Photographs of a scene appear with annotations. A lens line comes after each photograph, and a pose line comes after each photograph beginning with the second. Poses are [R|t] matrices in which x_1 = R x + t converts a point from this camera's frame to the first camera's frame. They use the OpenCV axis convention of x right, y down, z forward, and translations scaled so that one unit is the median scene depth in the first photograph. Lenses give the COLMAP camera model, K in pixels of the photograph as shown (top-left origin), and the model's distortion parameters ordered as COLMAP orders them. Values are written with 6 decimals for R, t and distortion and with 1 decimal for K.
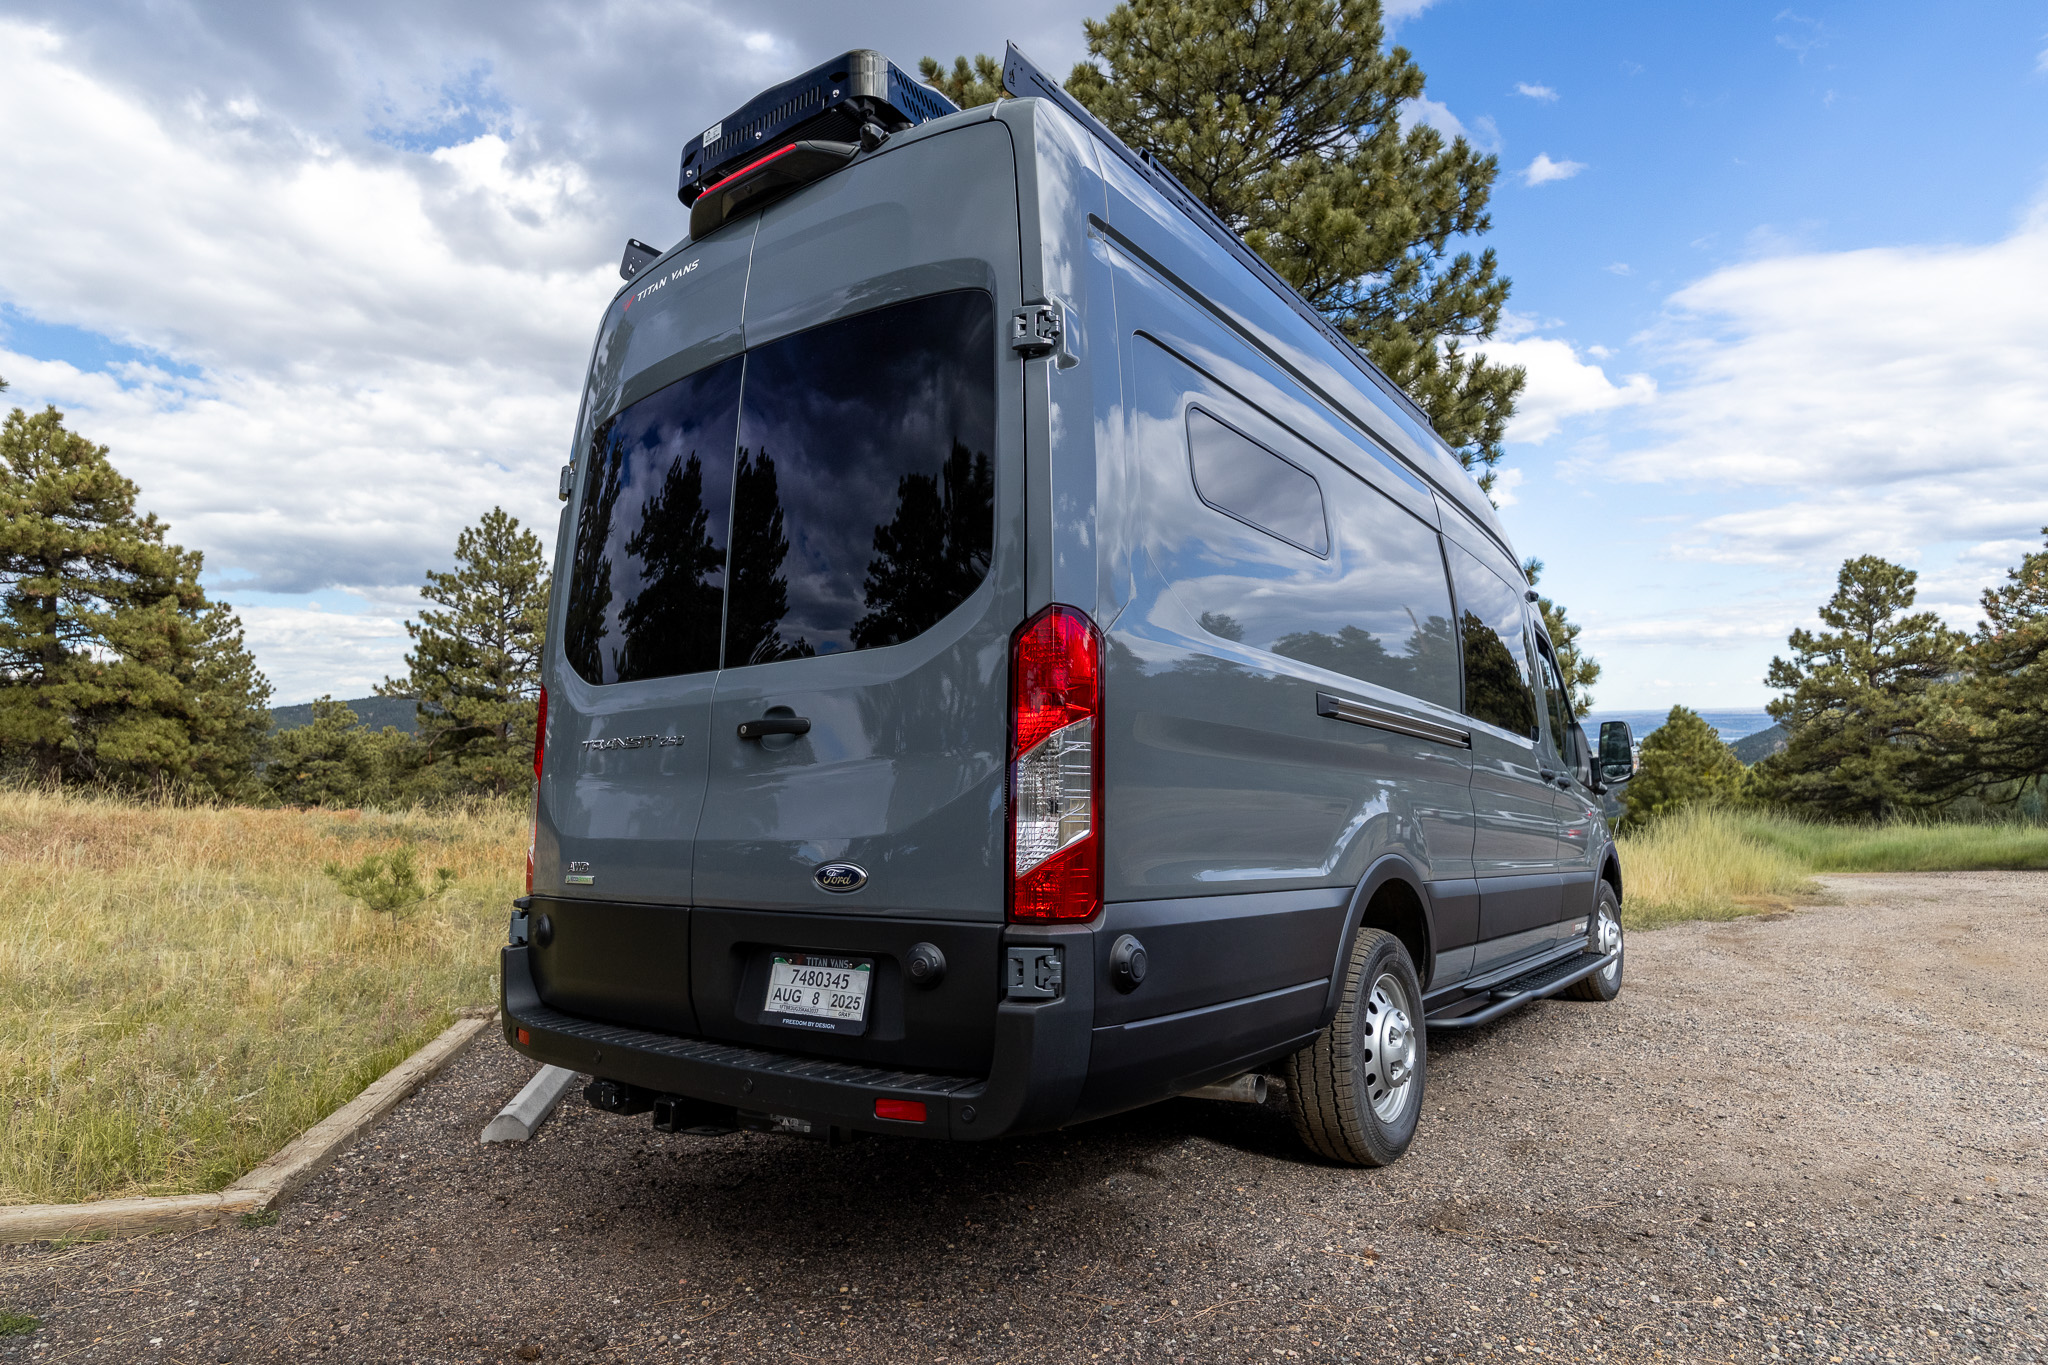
lens RADIAL K [[1140.2, 0, 968.8], [0, 1140.2, 685.8], [0, 0, 1]] dist [0.010033, -0.000525]
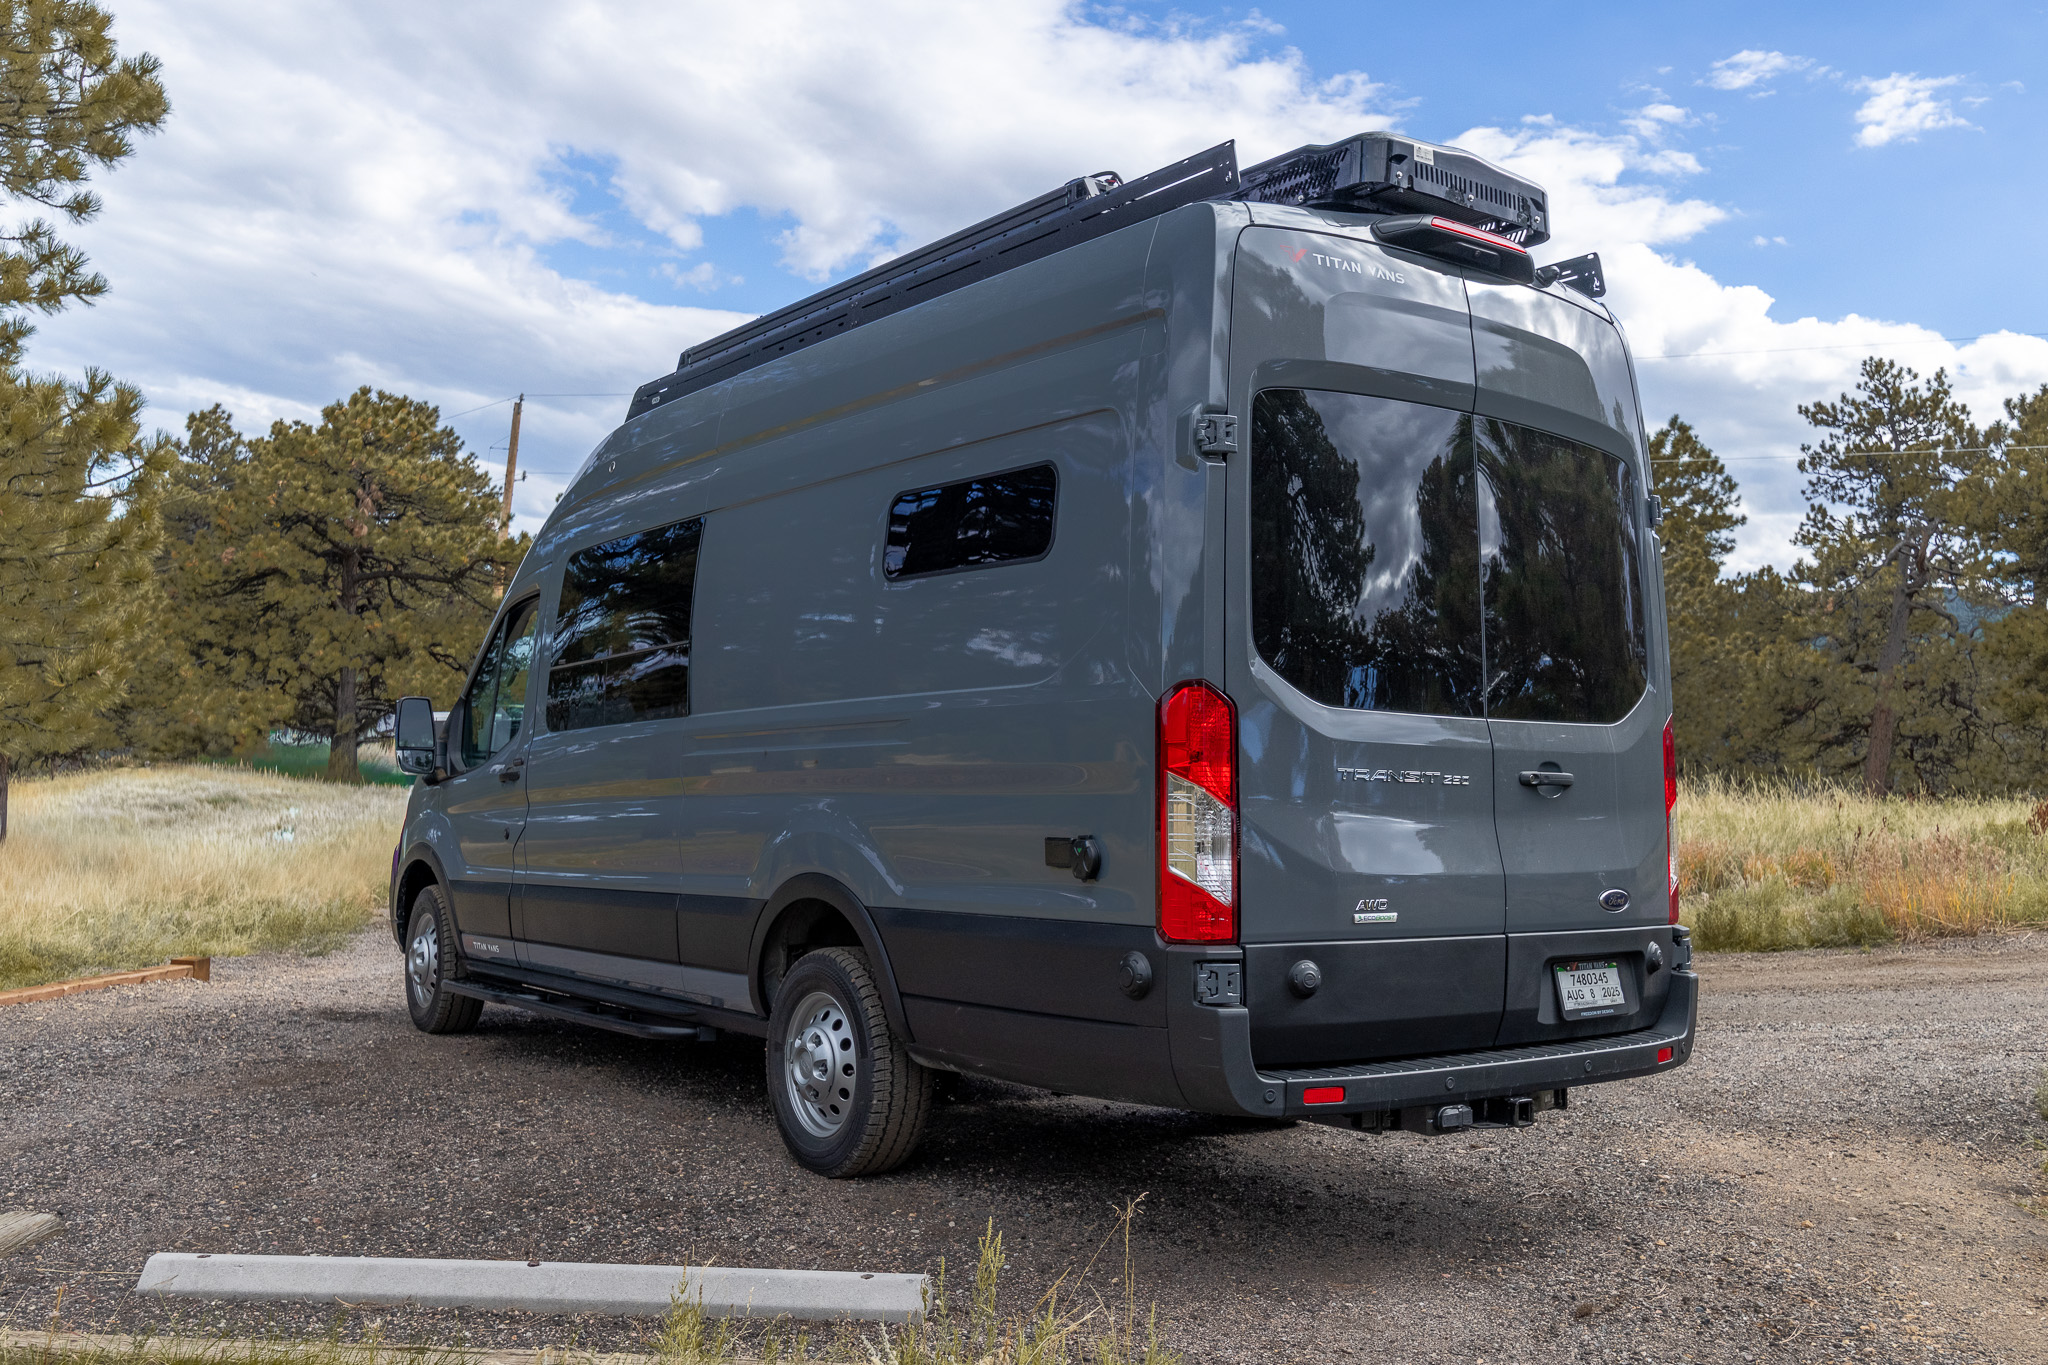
lens RADIAL K [[1864.2, 0, 1087.8], [0, 1864.2, 683.5], [0, 0, 1]] dist [-0.004852, -0.001674]
pose [[0.236753, 0.070641, 0.968998, -1.731342], [-0.140713, 0.989331, -0.037743, 0.063178], [-0.961326, -0.127414, 0.244167, 0.795867]]
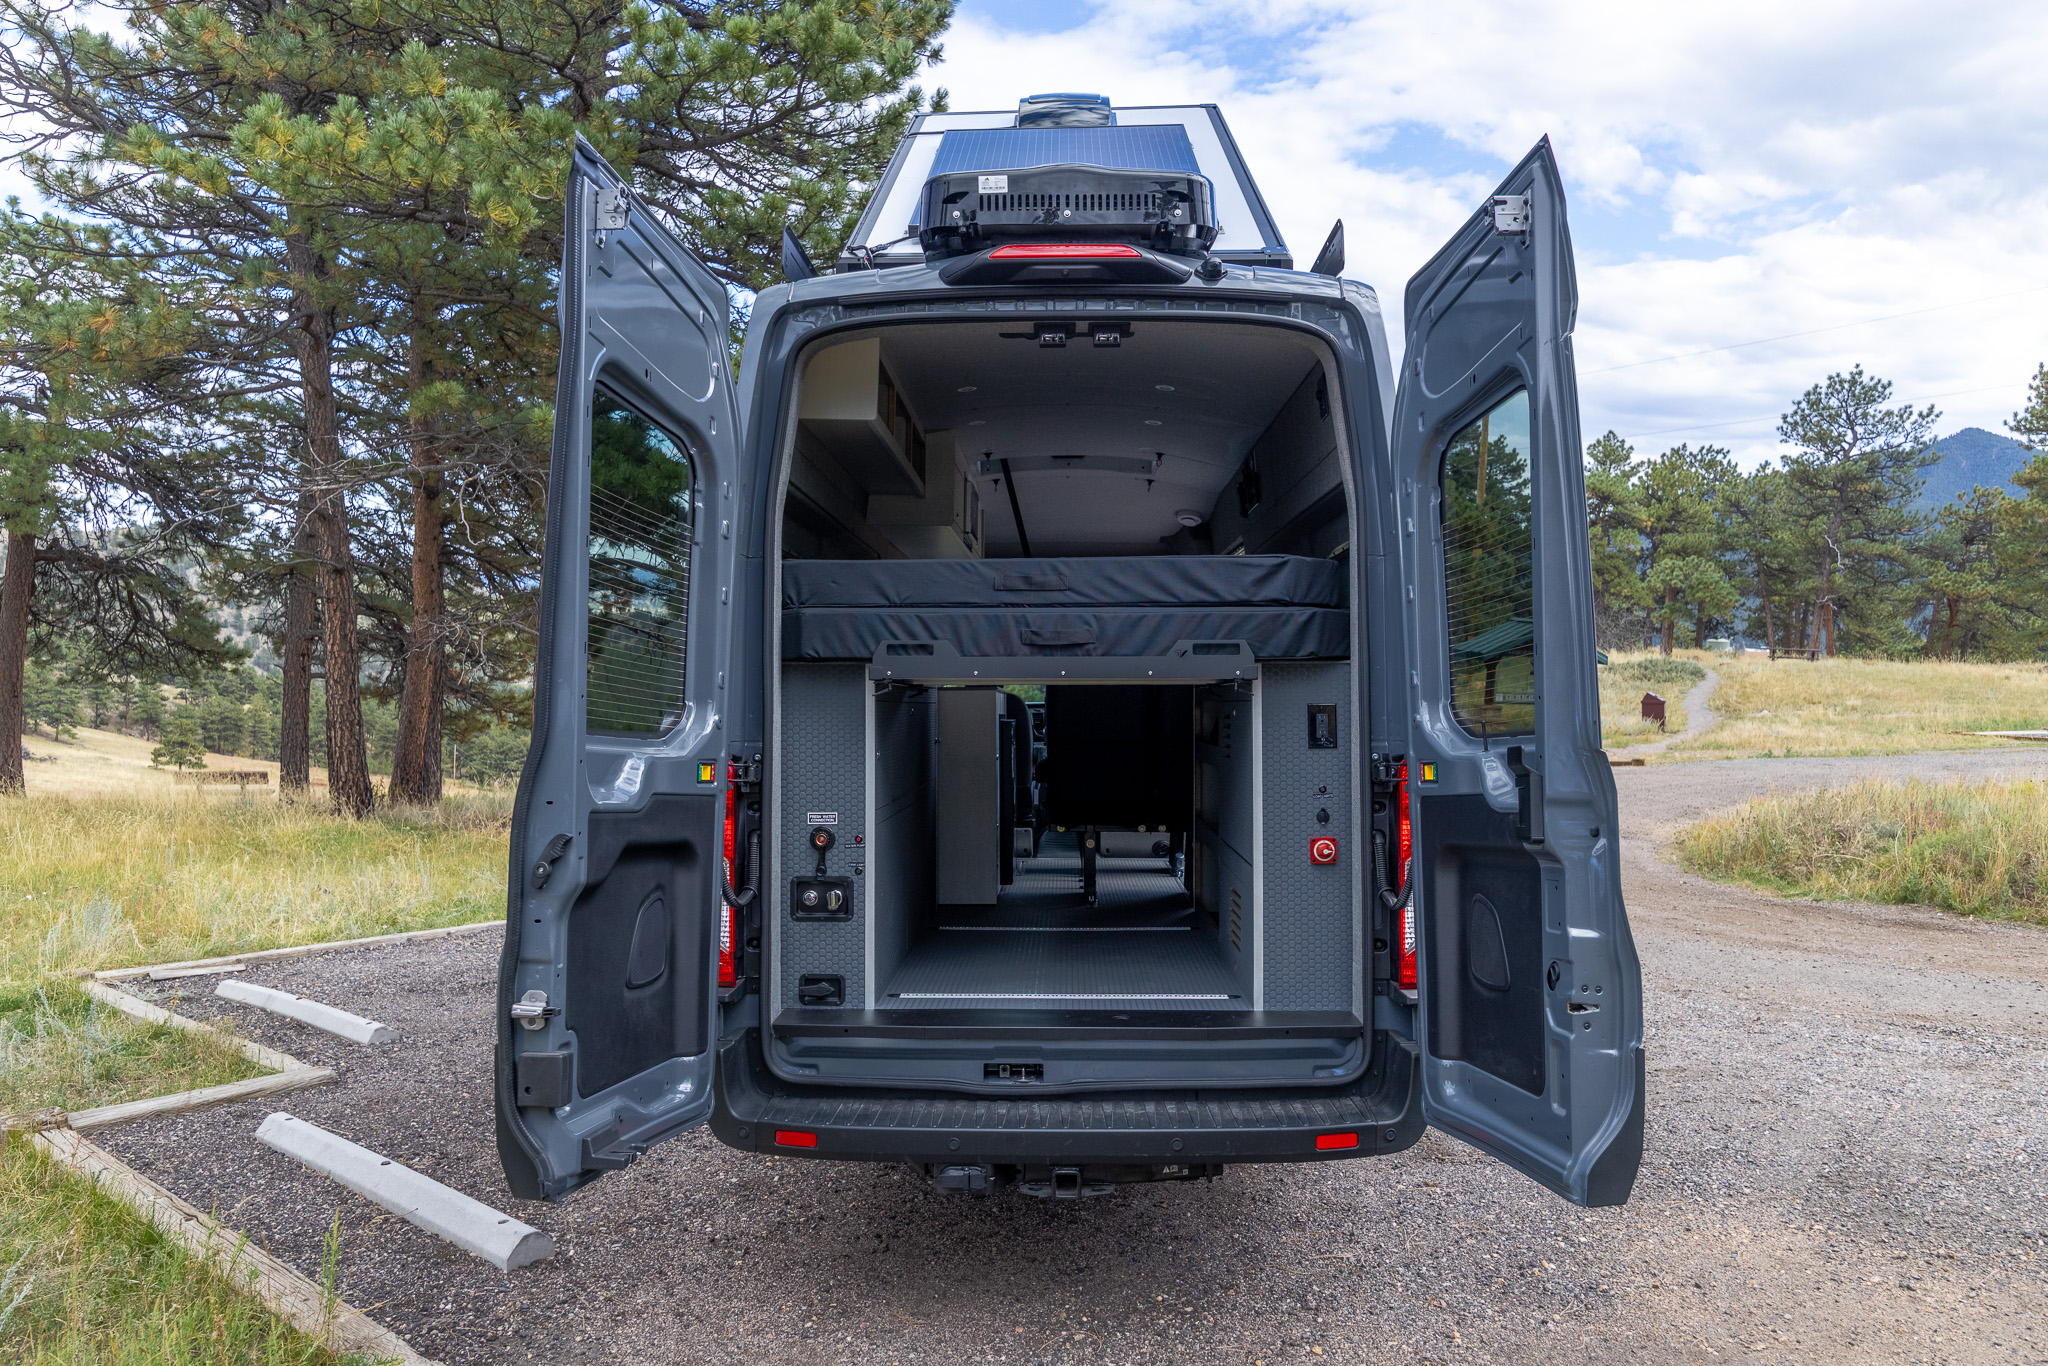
lens RADIAL K [[1502.0, 0, 1031.1], [0, 1502.0, 683.9], [0, 0, 1]] dist [0.005501, 0.003260]
pose [[0.797657, 0.010856, 0.603014, -0.911390], [-0.079570, 0.992992, 0.087377, -0.173991], [-0.597840, -0.117679, 0.792931, -0.051803]]
